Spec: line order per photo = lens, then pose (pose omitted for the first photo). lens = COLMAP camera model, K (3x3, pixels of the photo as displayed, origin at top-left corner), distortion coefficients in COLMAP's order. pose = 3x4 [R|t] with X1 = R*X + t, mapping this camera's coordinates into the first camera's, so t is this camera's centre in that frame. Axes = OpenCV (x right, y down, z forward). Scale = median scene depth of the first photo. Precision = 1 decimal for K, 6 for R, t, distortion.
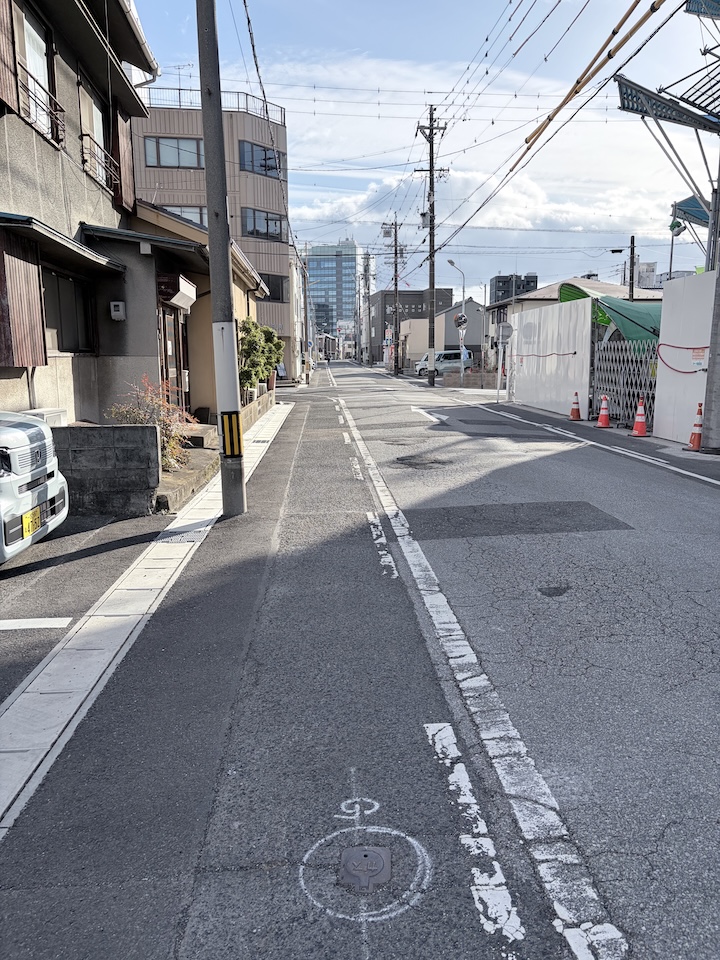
lens RADIAL K [[726.5, 0, 360.0], [0, 726.5, 480.0], [0, 0, 1]] dist [0.067197, 0.003631]
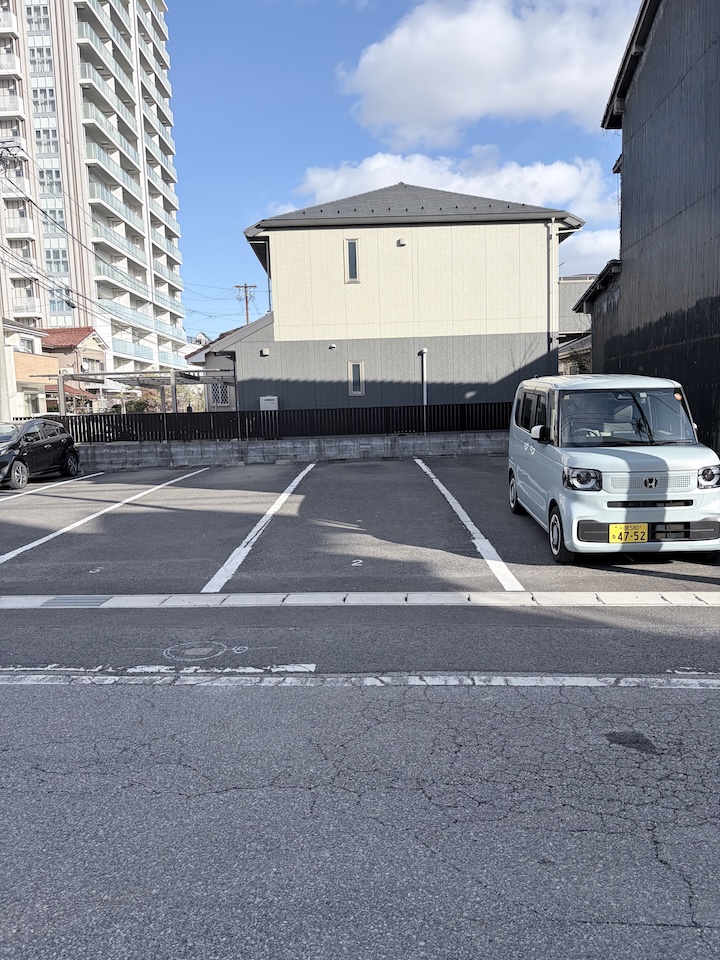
lens RADIAL K [[726.5, 0, 360.0], [0, 726.5, 480.0], [0, 0, 1]] dist [0.067197, 0.003631]
pose [[-0.142457, 0.100601, -0.984675, 1.197182], [-0.137013, 0.983240, 0.120277, -0.170746], [0.980272, 0.152048, -0.126285, 1.003093]]
